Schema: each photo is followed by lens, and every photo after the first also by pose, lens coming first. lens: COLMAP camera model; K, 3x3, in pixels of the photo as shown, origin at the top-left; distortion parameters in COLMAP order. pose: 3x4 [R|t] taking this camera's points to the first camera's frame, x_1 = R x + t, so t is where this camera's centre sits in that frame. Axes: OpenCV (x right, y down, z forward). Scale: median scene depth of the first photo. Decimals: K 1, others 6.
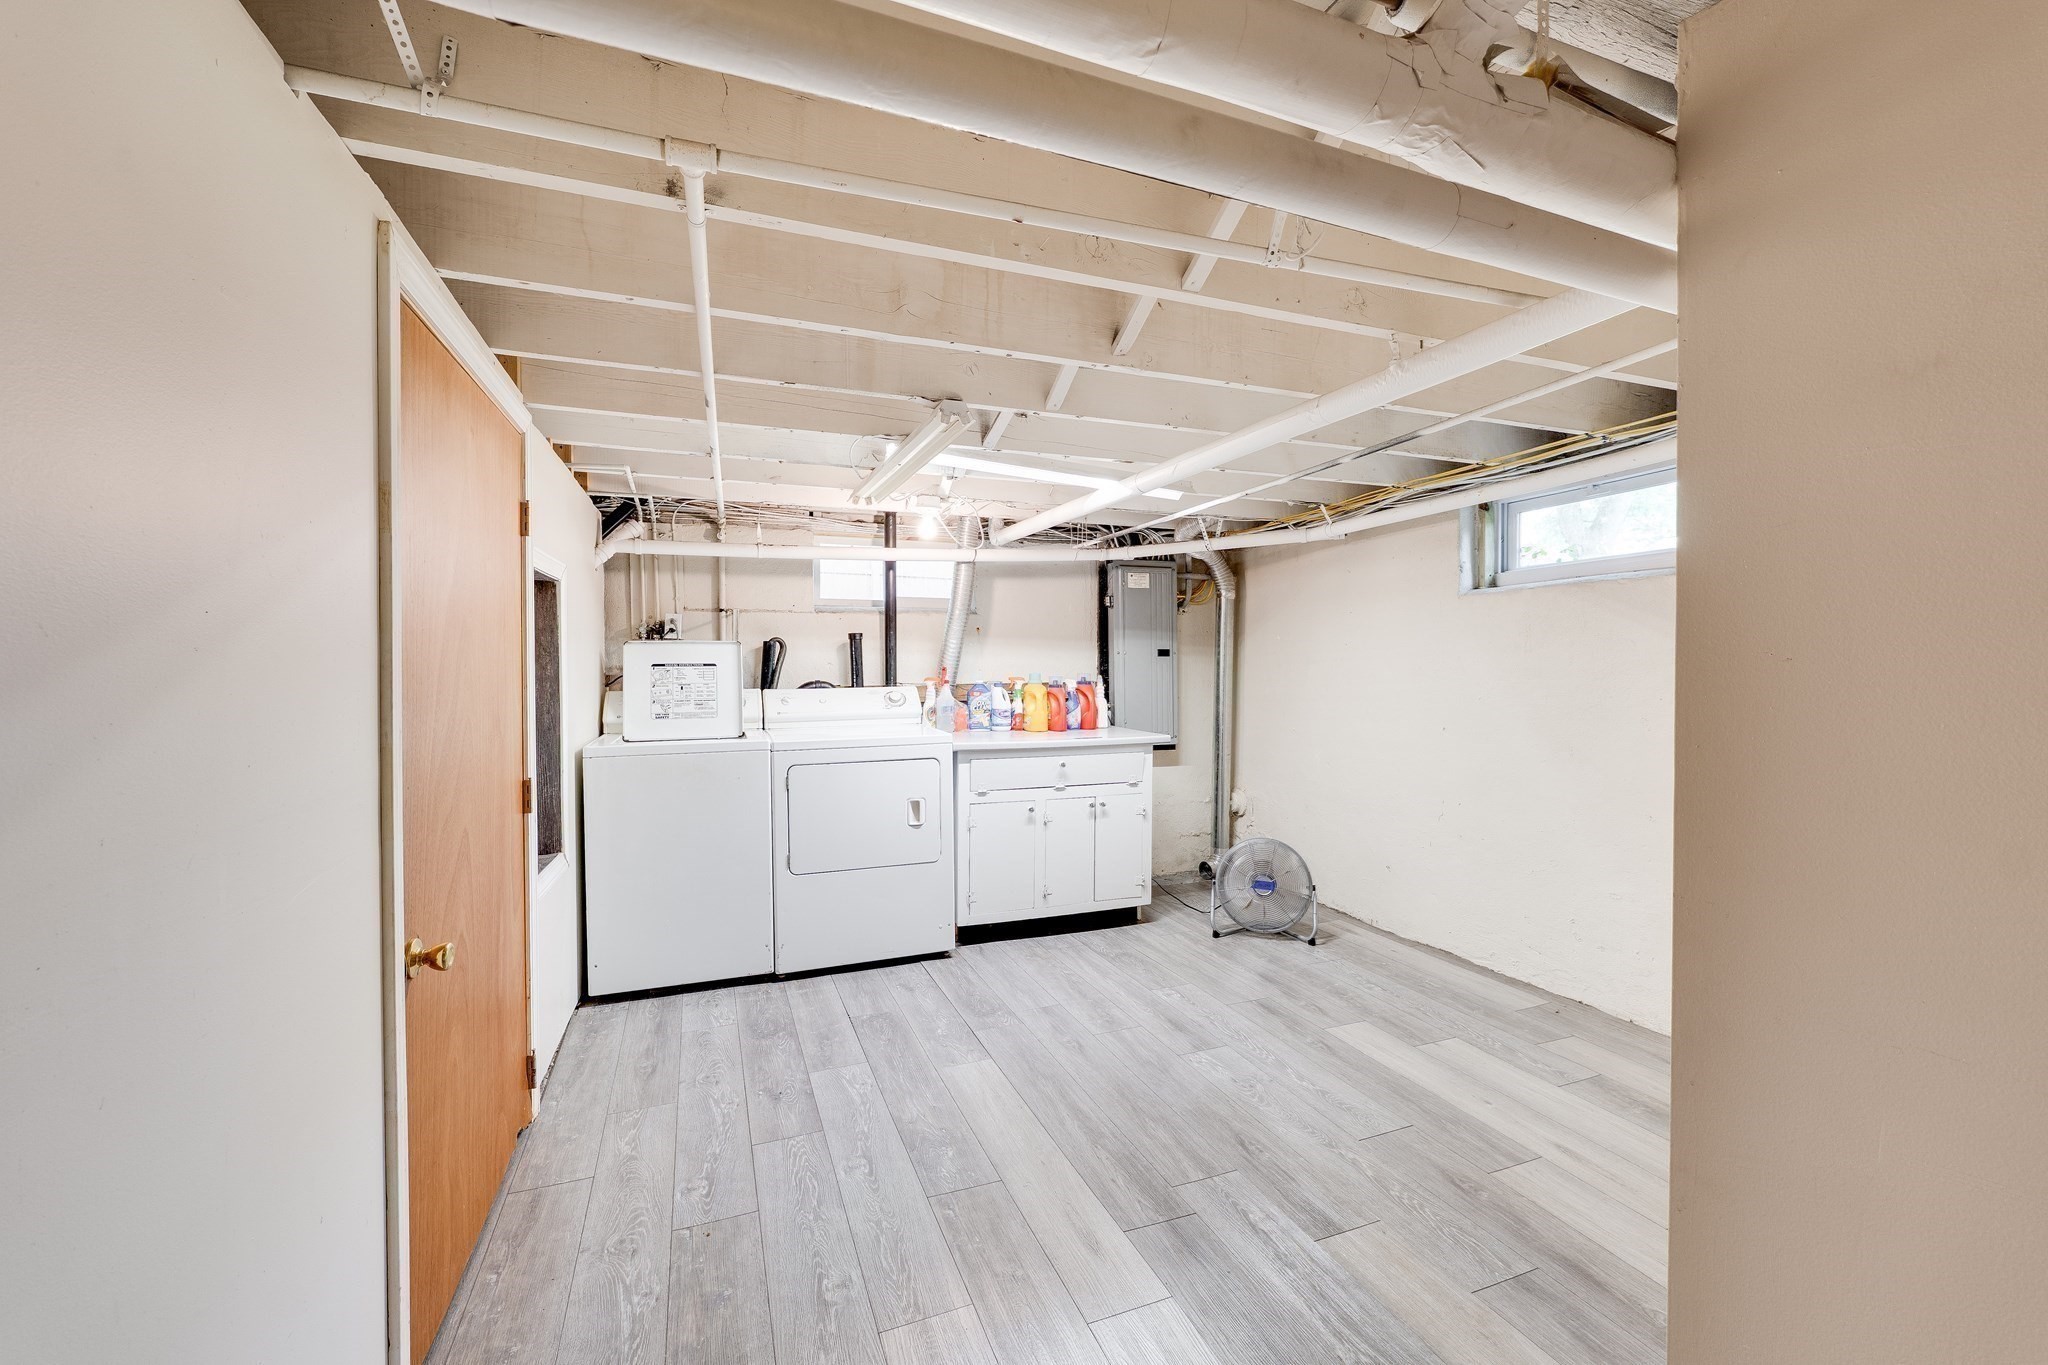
lens RADIAL K [[836.4, 0, 1023.6], [0, 836.4, 686.4], [0, 0, 1]] dist [-0.000390, -0.000628]
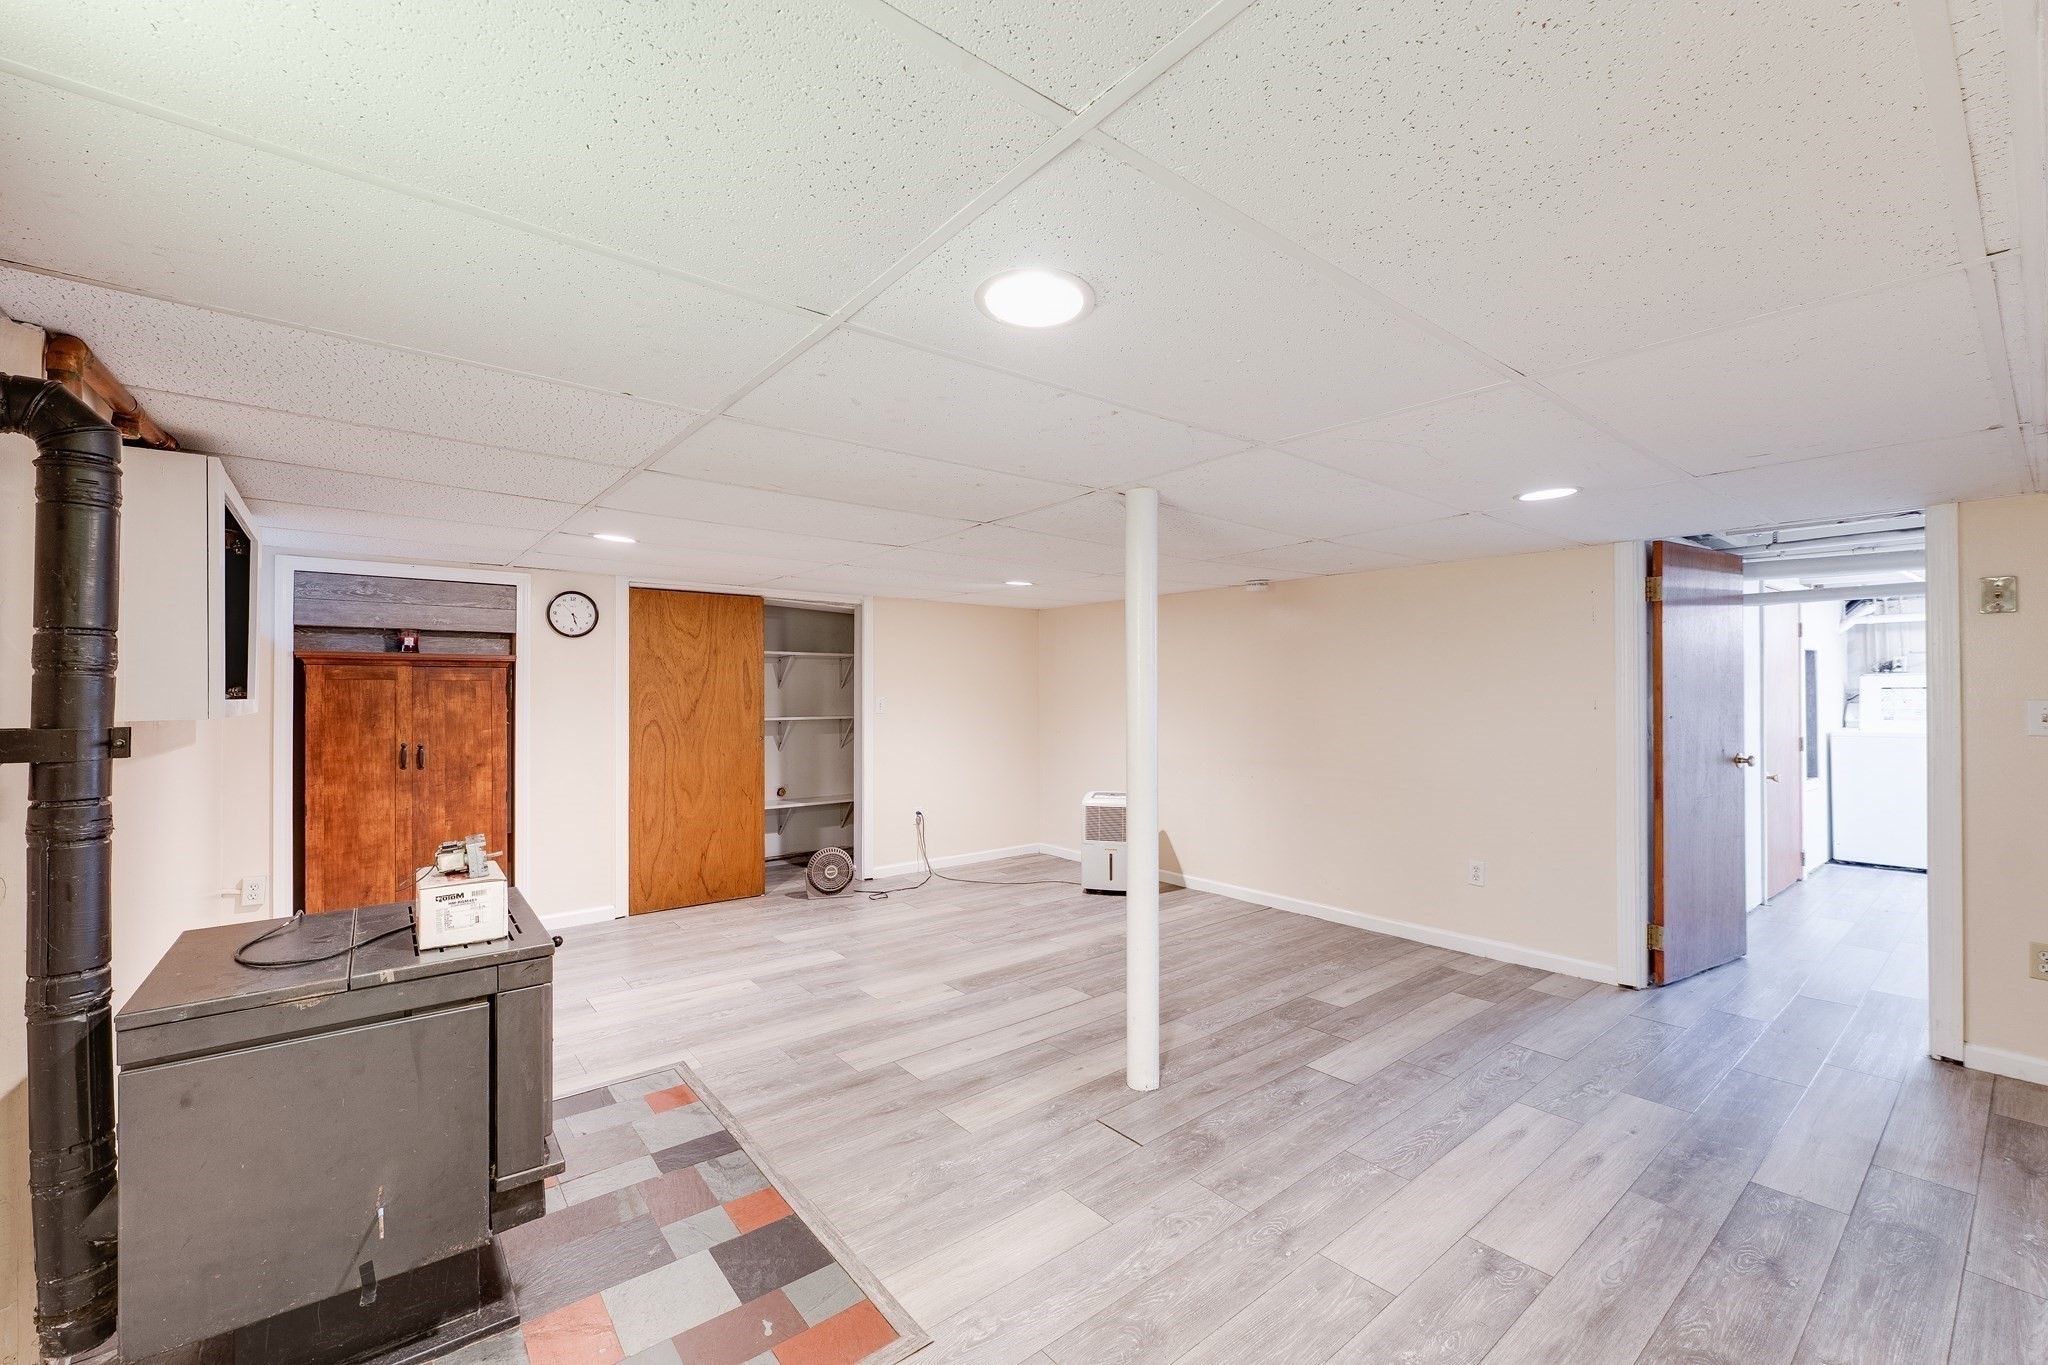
lens RADIAL K [[836.4, 0, 1026.6], [0, 836.4, 688.3], [0, 0, 1]] dist [-0.000390, -0.000628]
pose [[0.307484, -0.004879, -0.951541, 0.646388], [-0.013333, 0.999867, -0.009436, 0.013836], [0.951460, 0.015588, 0.307378, -1.192876]]
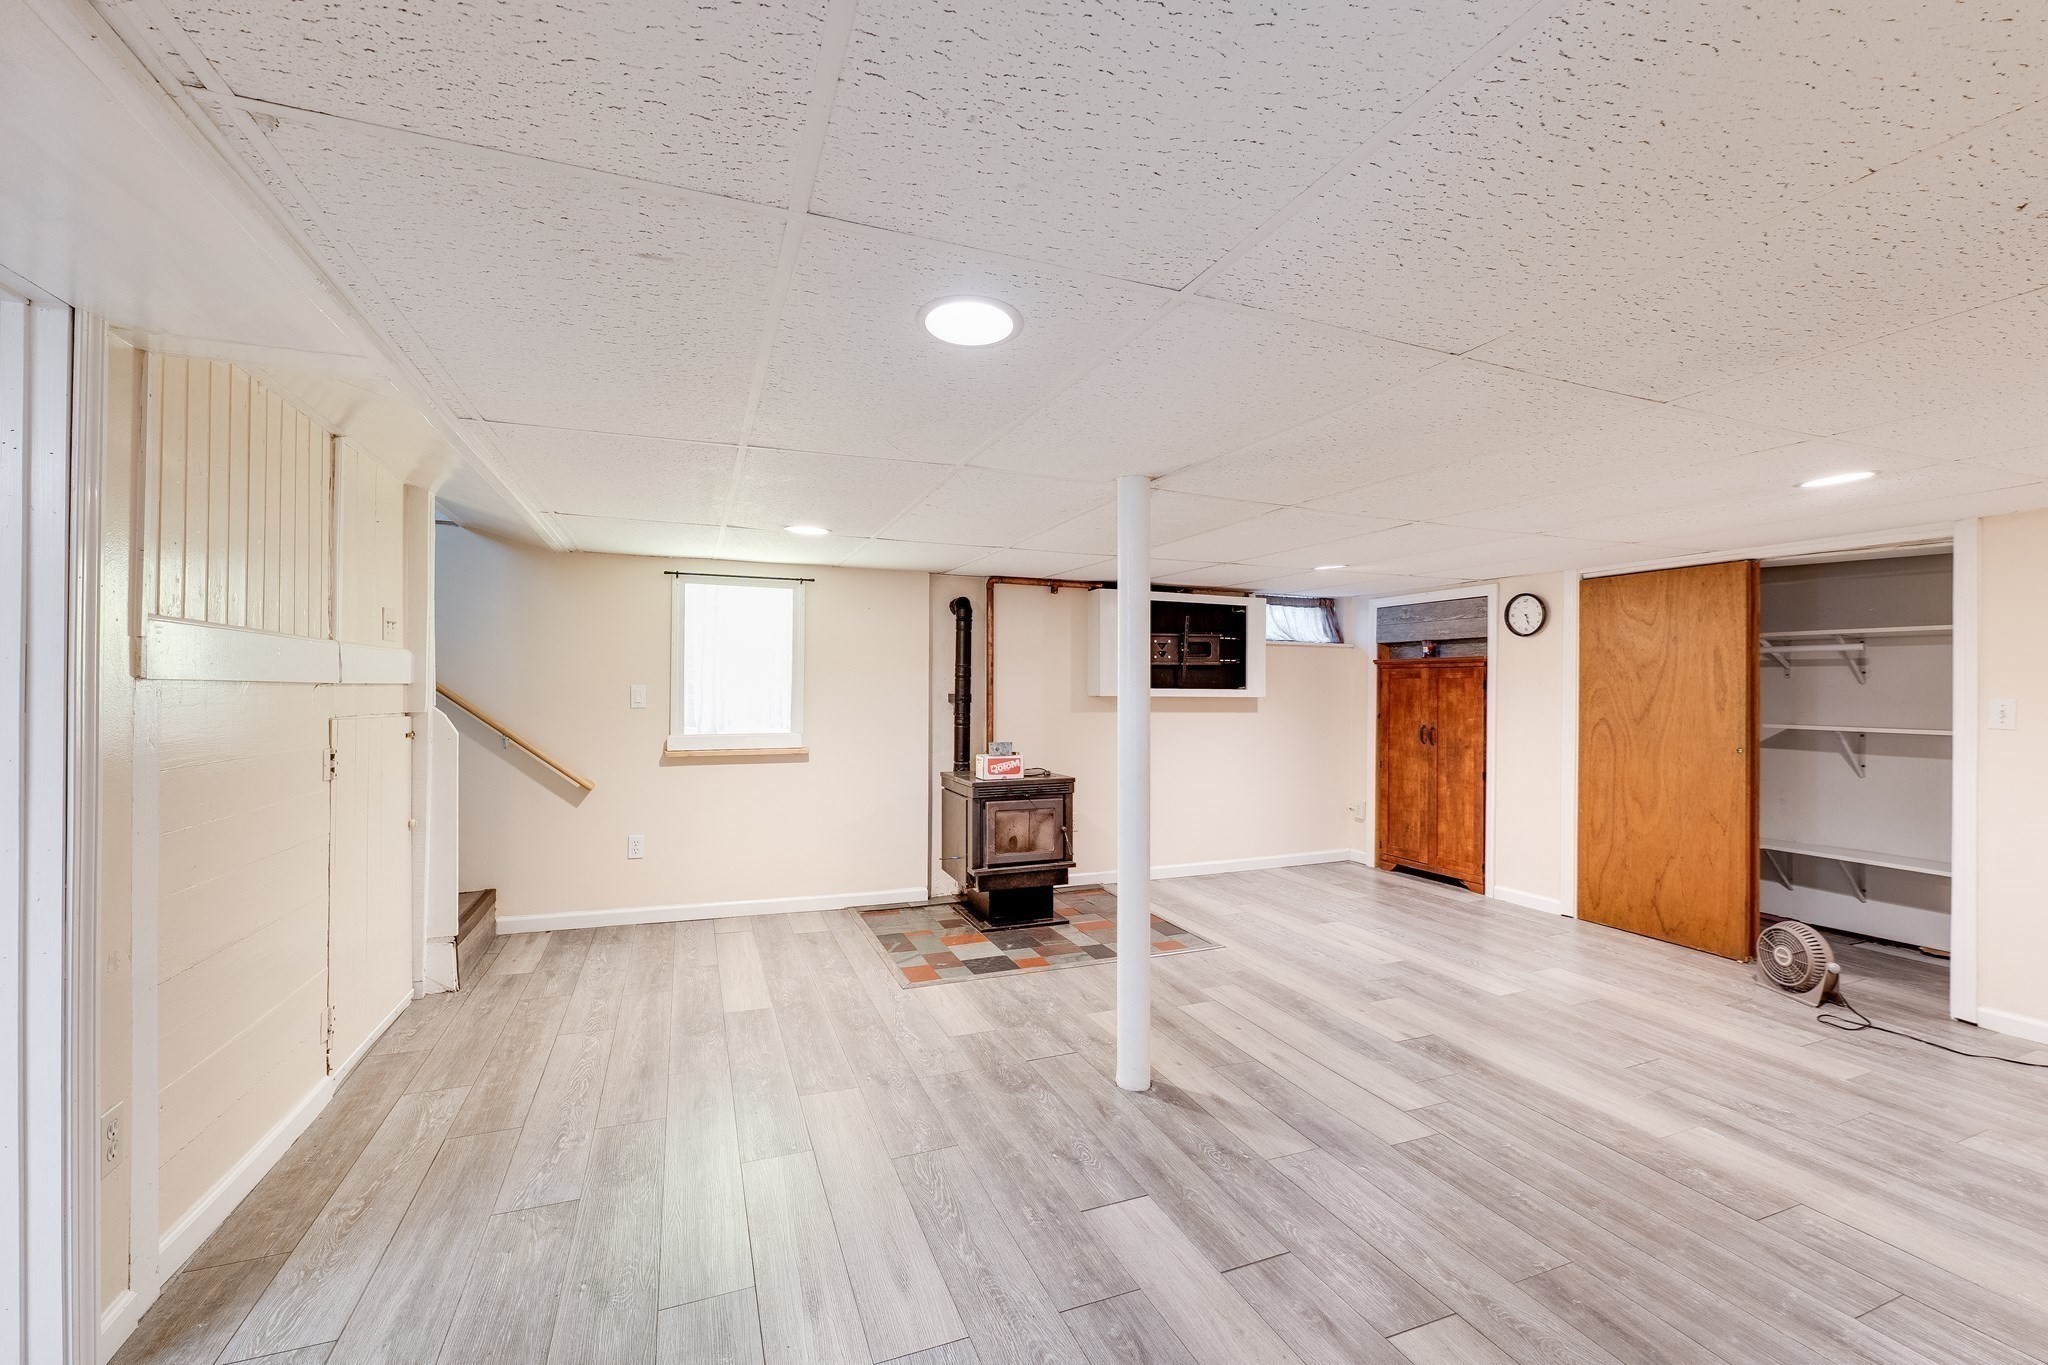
lens RADIAL K [[836.4, 0, 1025.1], [0, 836.4, 686.0], [0, 0, 1]] dist [-0.000390, -0.000628]
pose [[-0.999758, -0.007373, -0.020724, -0.355988], [-0.007673, 0.999866, 0.014465, -0.008678], [0.020614, 0.014621, -0.999681, 0.674864]]
